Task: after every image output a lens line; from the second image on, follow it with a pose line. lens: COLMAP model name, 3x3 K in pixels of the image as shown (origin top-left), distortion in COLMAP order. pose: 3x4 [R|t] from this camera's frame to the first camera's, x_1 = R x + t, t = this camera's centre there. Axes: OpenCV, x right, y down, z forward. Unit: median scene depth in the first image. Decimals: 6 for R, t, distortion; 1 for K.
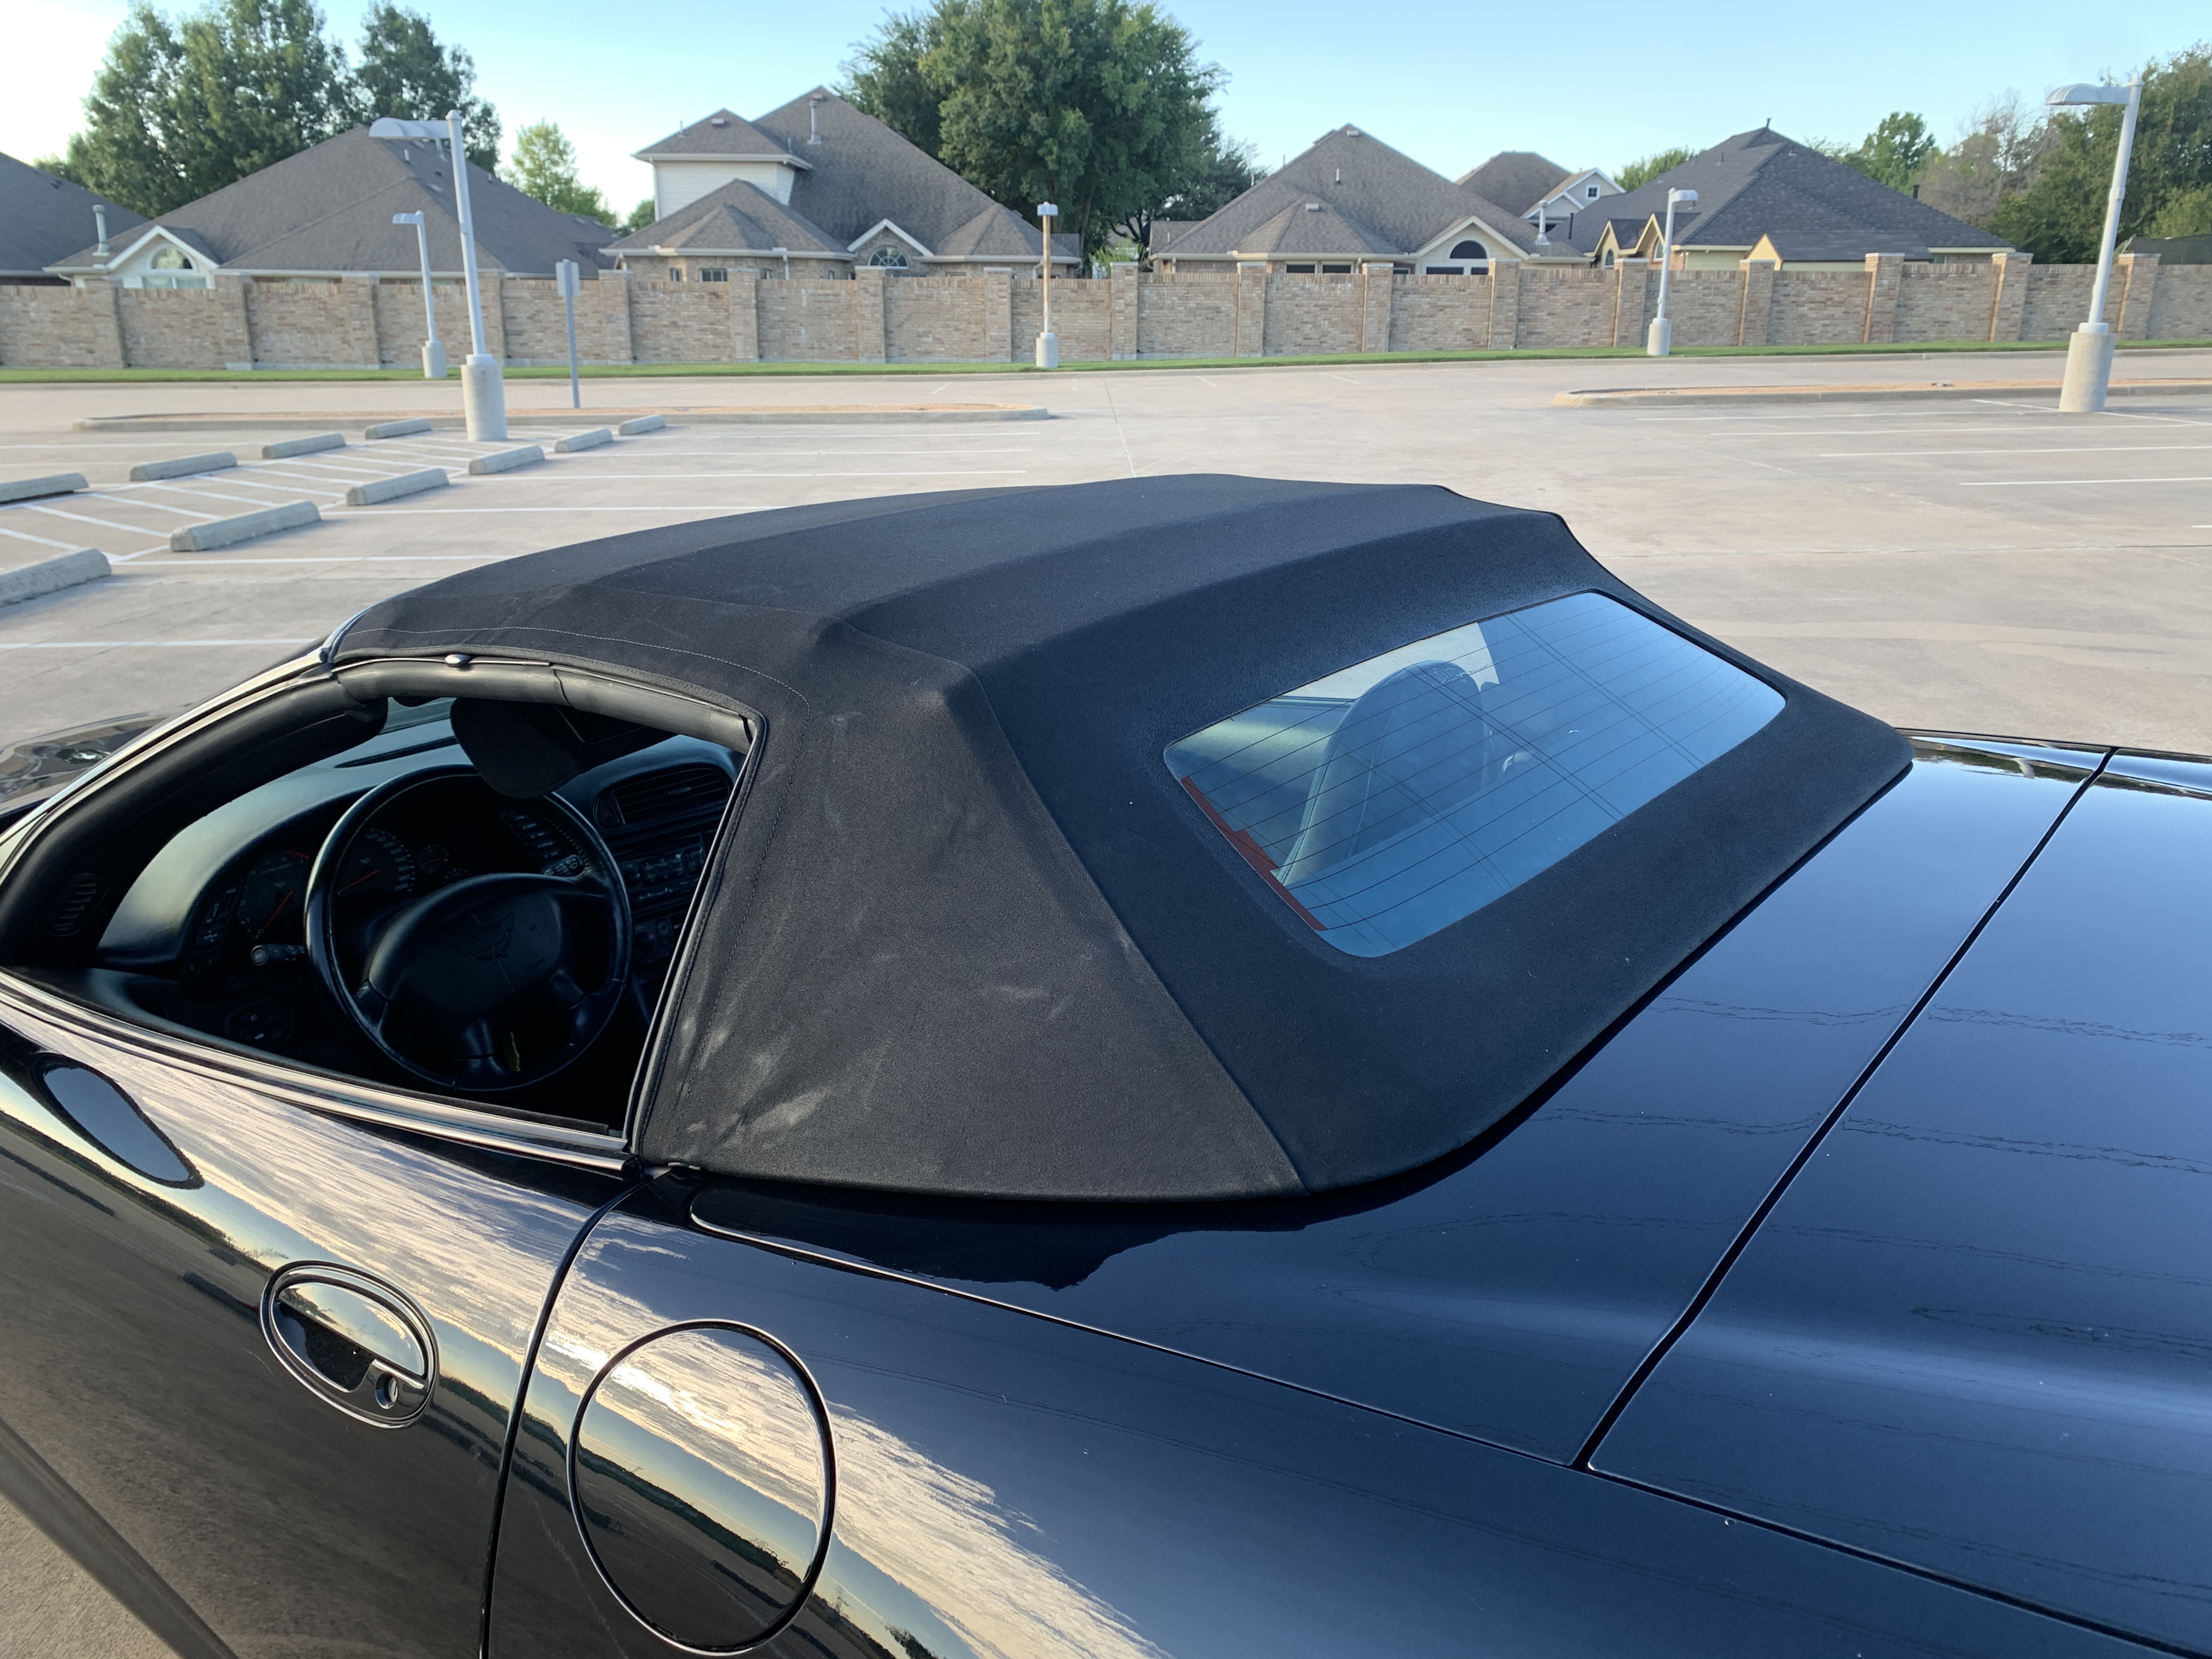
lens RADIAL K [[1710.7, 0, 1104.5], [0, 1710.7, 820.1], [0, 0, 1]] dist [0.015973, -0.008879]
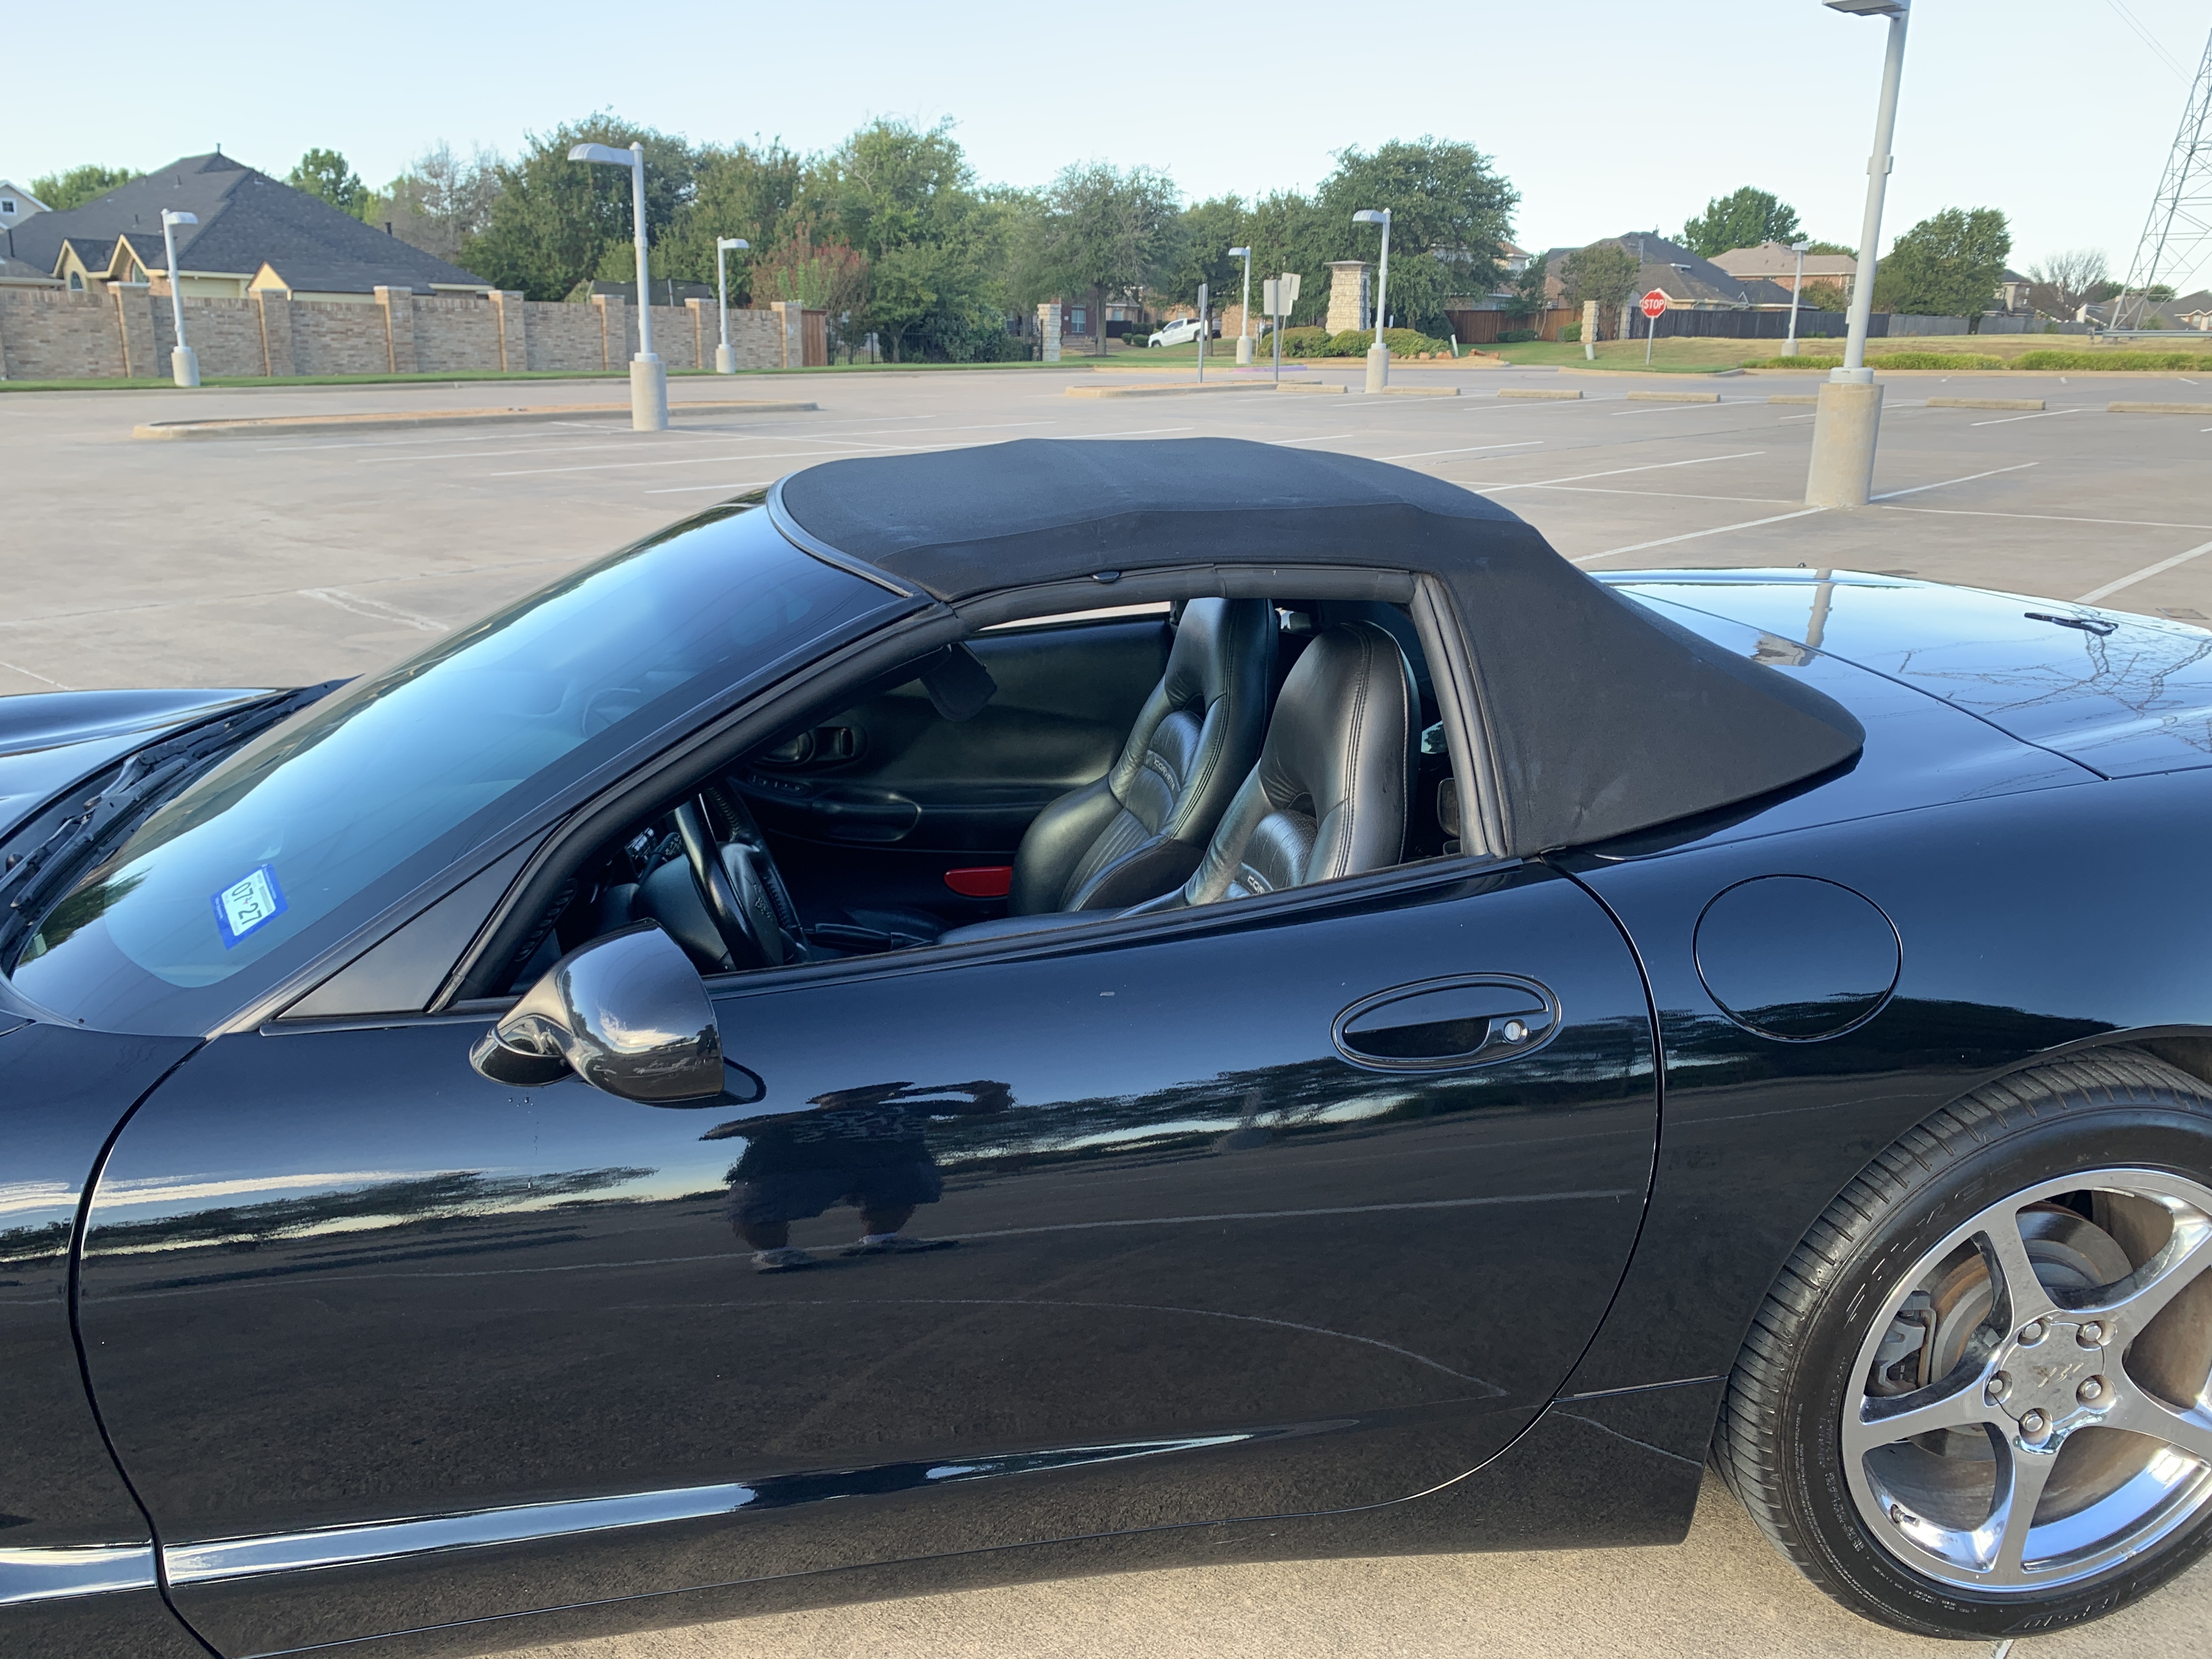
lens RADIAL K [[1710.7, 0, 1097.9], [0, 1710.7, 807.3], [0, 0, 1]] dist [0.015973, -0.008879]
pose [[0.681604, -0.184194, 0.708158, -0.045918], [0.201255, 0.977663, 0.060585, -0.000438], [-0.703500, 0.101226, 0.703449, 0.004750]]
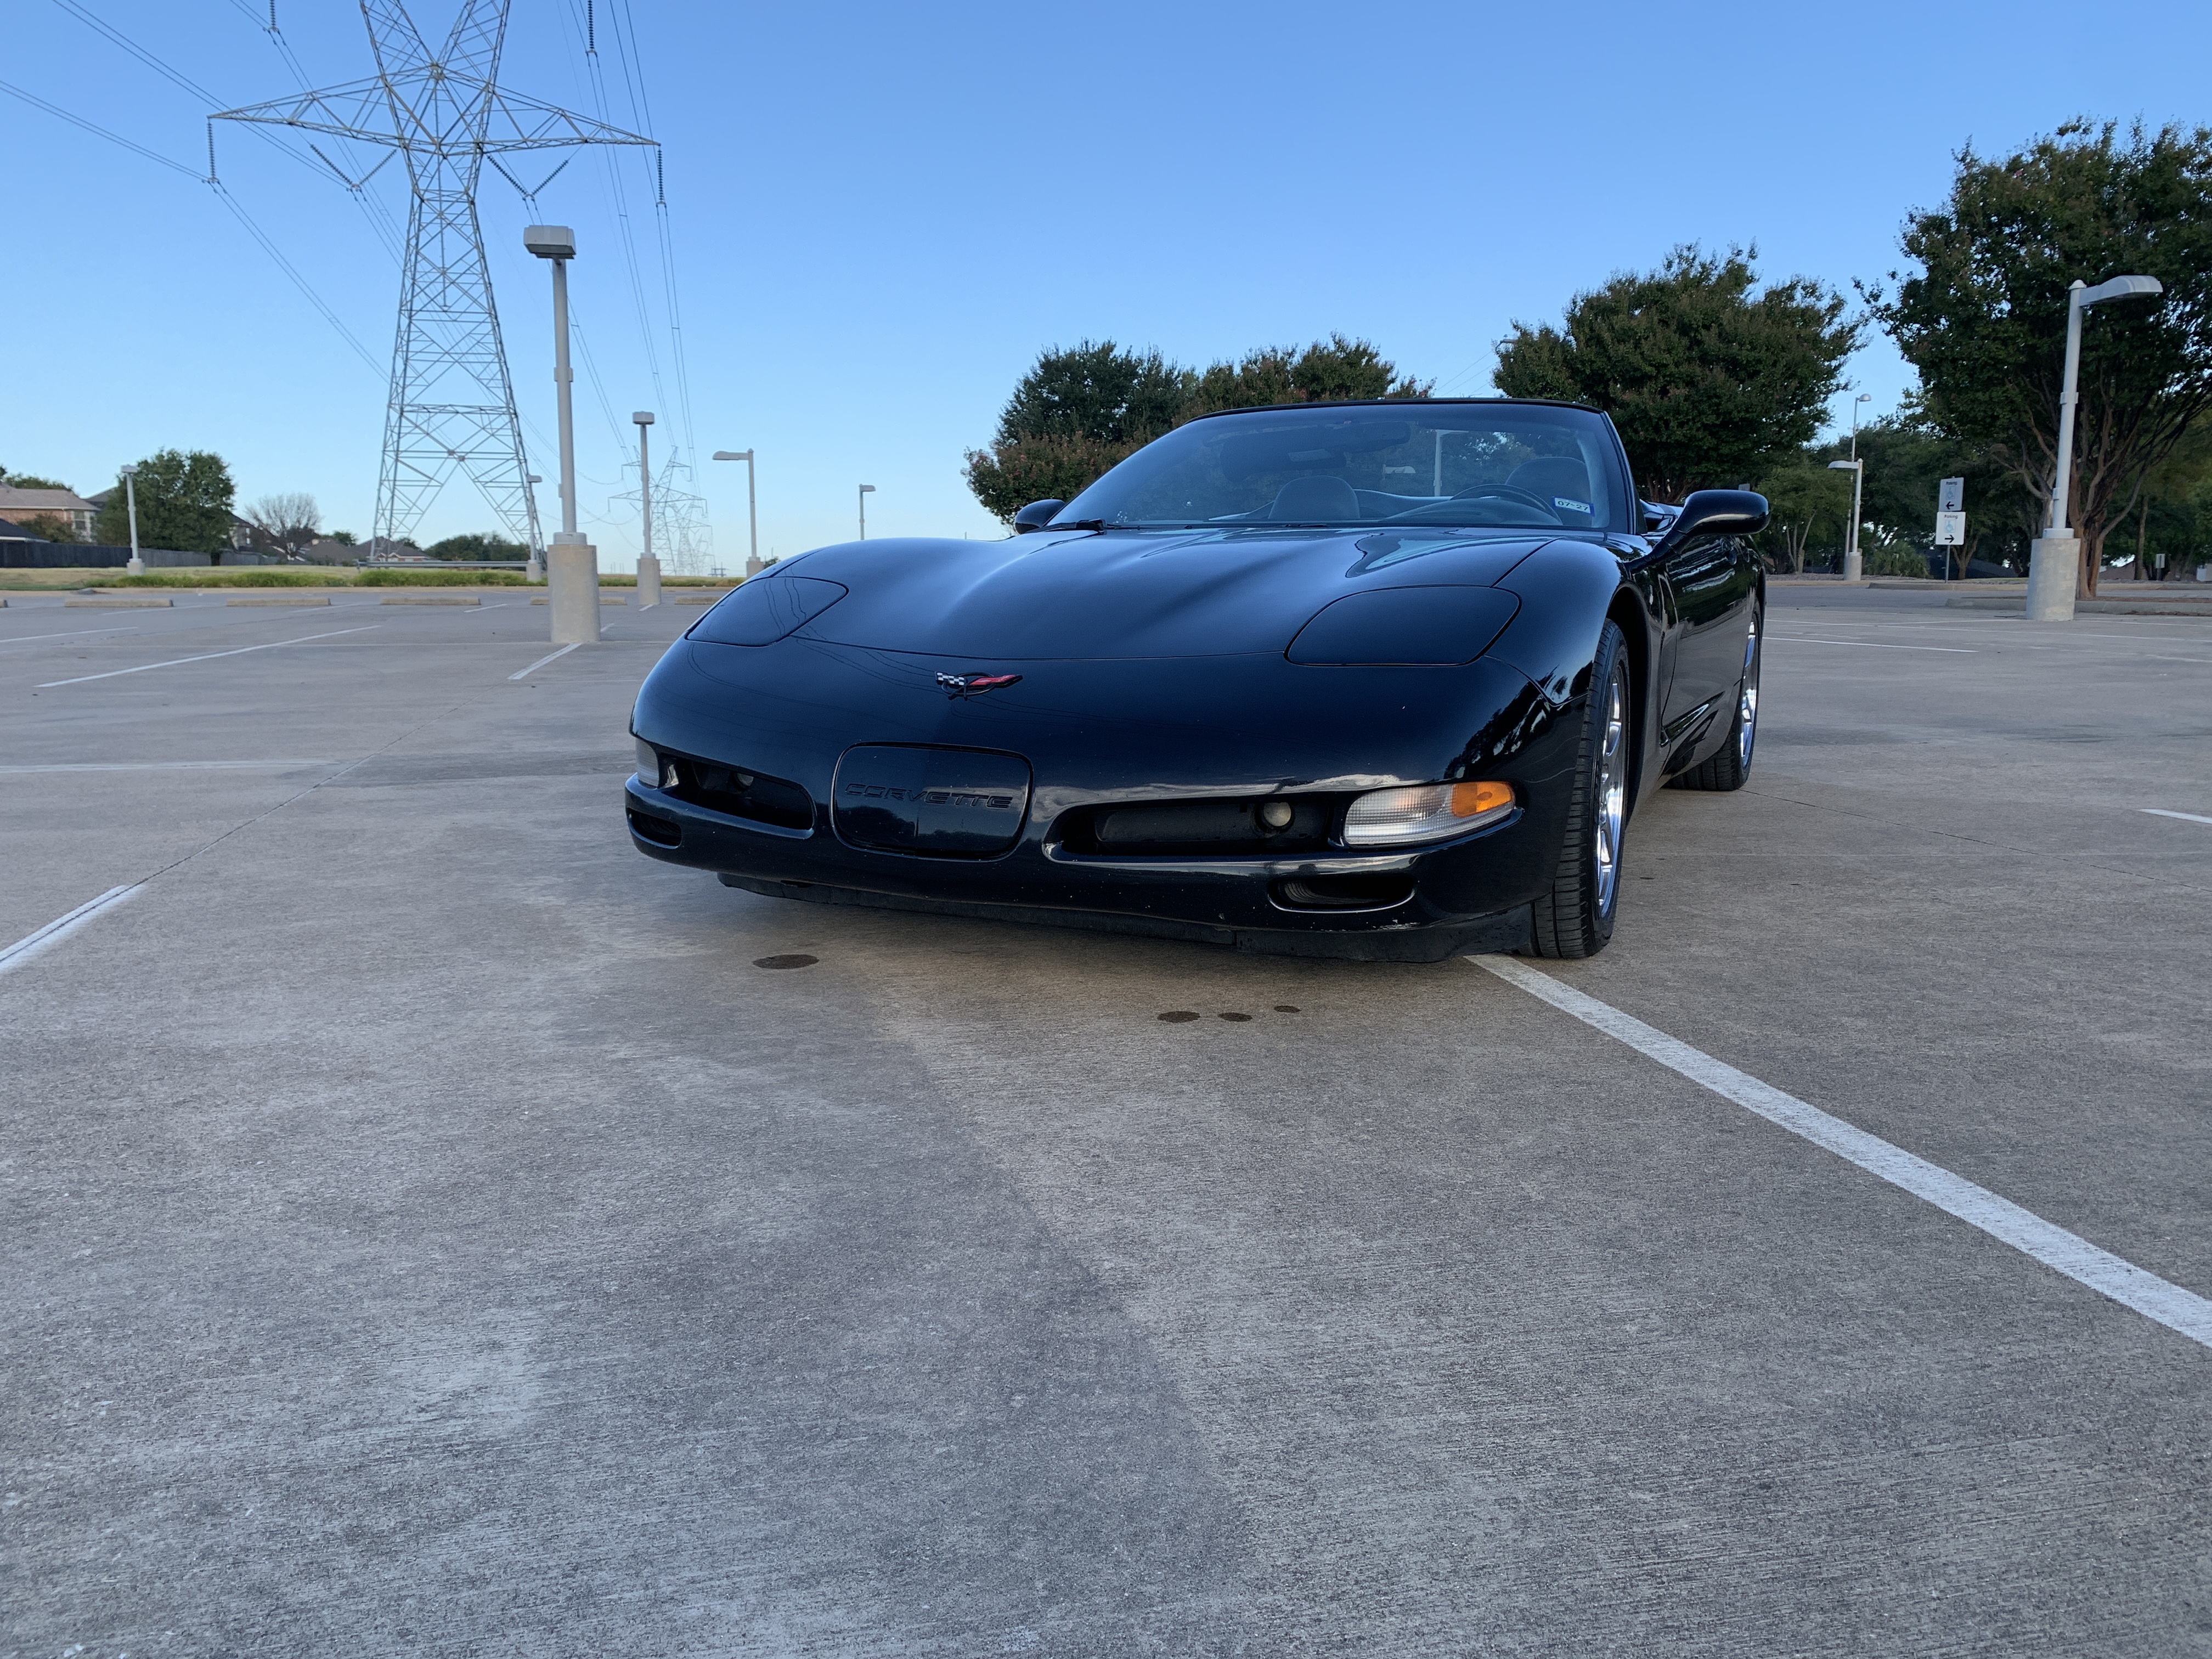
lens RADIAL K [[1710.7, 0, 1096.5], [0, 1710.7, 823.1], [0, 0, 1]] dist [0.015973, -0.008879]
pose [[-0.218330, -0.126260, 0.967673, -0.126746], [0.283263, 0.940703, 0.186652, -0.009754], [-0.933860, 0.314858, -0.169619, 0.101248]]
